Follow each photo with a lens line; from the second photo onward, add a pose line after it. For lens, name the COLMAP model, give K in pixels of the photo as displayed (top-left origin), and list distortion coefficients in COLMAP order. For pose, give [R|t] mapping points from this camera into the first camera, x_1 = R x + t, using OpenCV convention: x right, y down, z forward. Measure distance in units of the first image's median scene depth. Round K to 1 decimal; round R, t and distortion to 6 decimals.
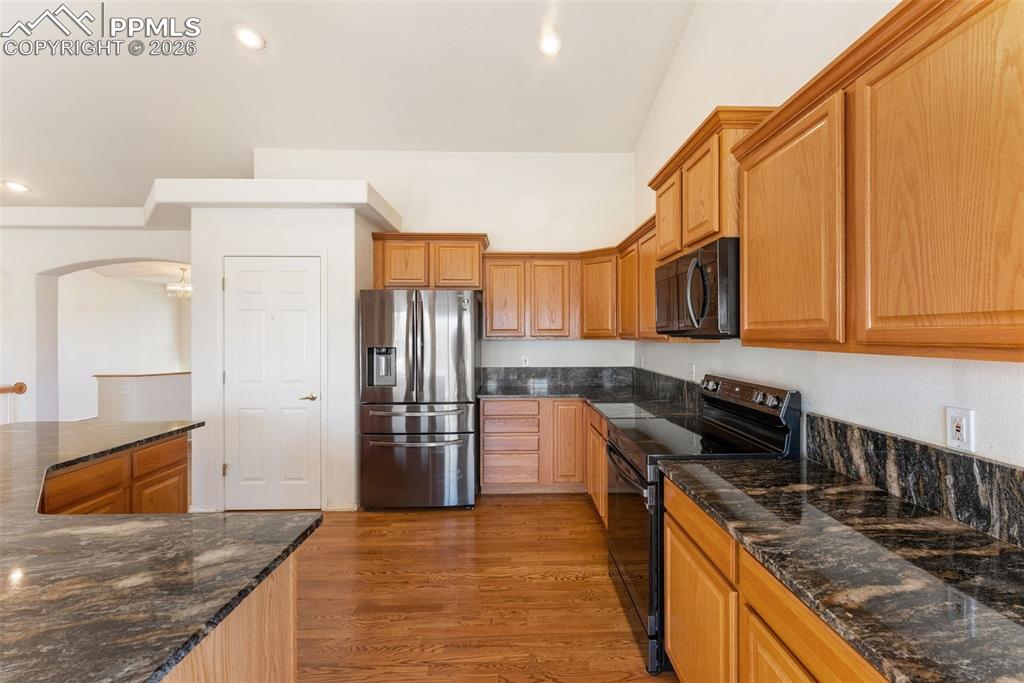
lens RADIAL K [[426.0, 0, 514.1], [0, 426.0, 333.6], [0, 0, 1]] dist [-0.001180, 0.000021]
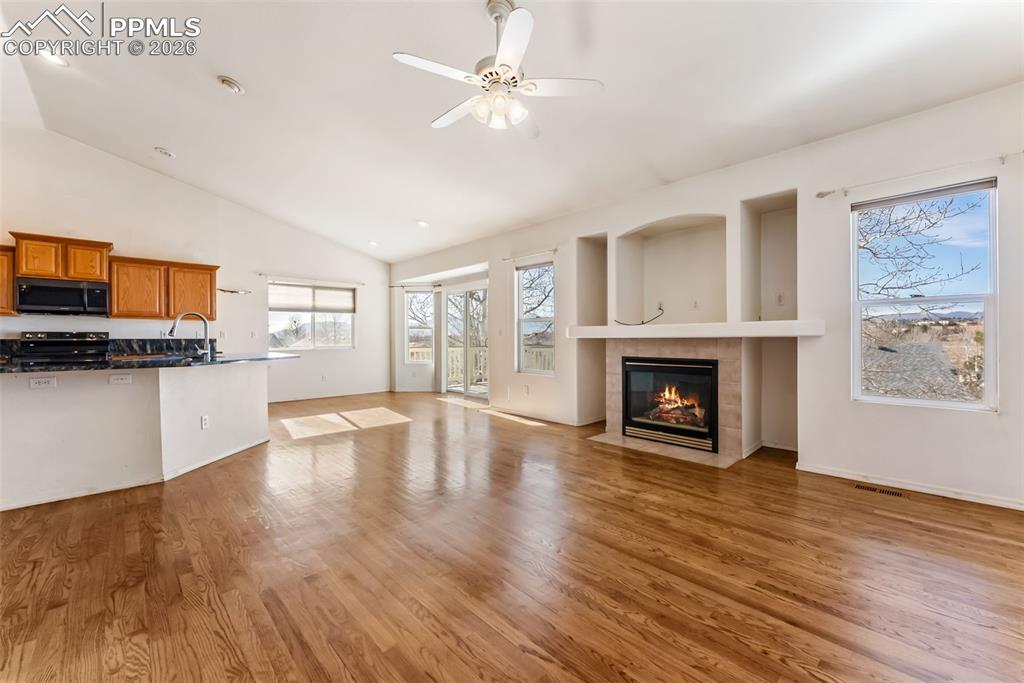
lens RADIAL K [[415.7, 0, 524.1], [0, 415.7, 338.7], [0, 0, 1]] dist [0.000757, 0.000182]
pose [[-0.695938, 0.011215, 0.718014, -4.178532], [0.010045, 0.999932, -0.005882, 0.256147], [-0.718032, 0.003119, -0.696003, 1.018166]]
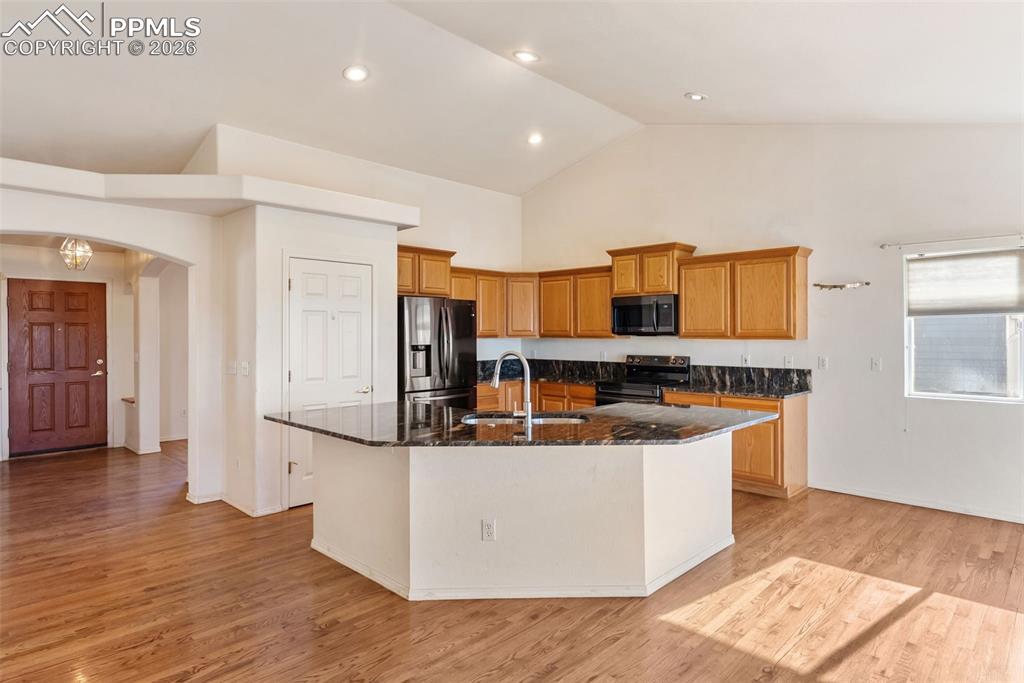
lens RADIAL K [[586.4, 0, 529.9], [0, 586.4, 329.8], [0, 0, 1]] dist [0.000364, 0.000586]
pose [[0.694193, 0.006358, 0.719760, -2.716811], [-0.000542, 0.999965, -0.008310, 0.006849], [-0.719788, 0.005379, 0.694173, -0.798158]]
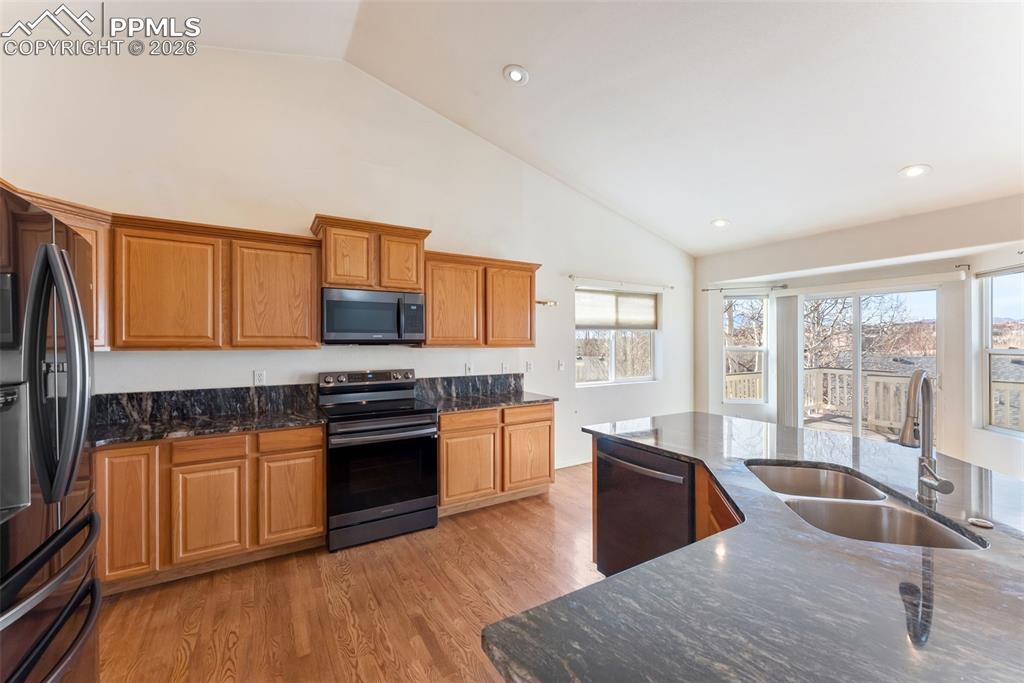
lens RADIAL K [[415.7, 0, 524.1], [0, 415.7, 338.7], [0, 0, 1]] dist [0.000757, 0.000182]
pose [[-0.523301, 0.011989, 0.852064, -1.535441], [0.003809, 0.999924, -0.011730, 0.010864], [-0.852140, -0.002892, -0.523307, 1.763446]]
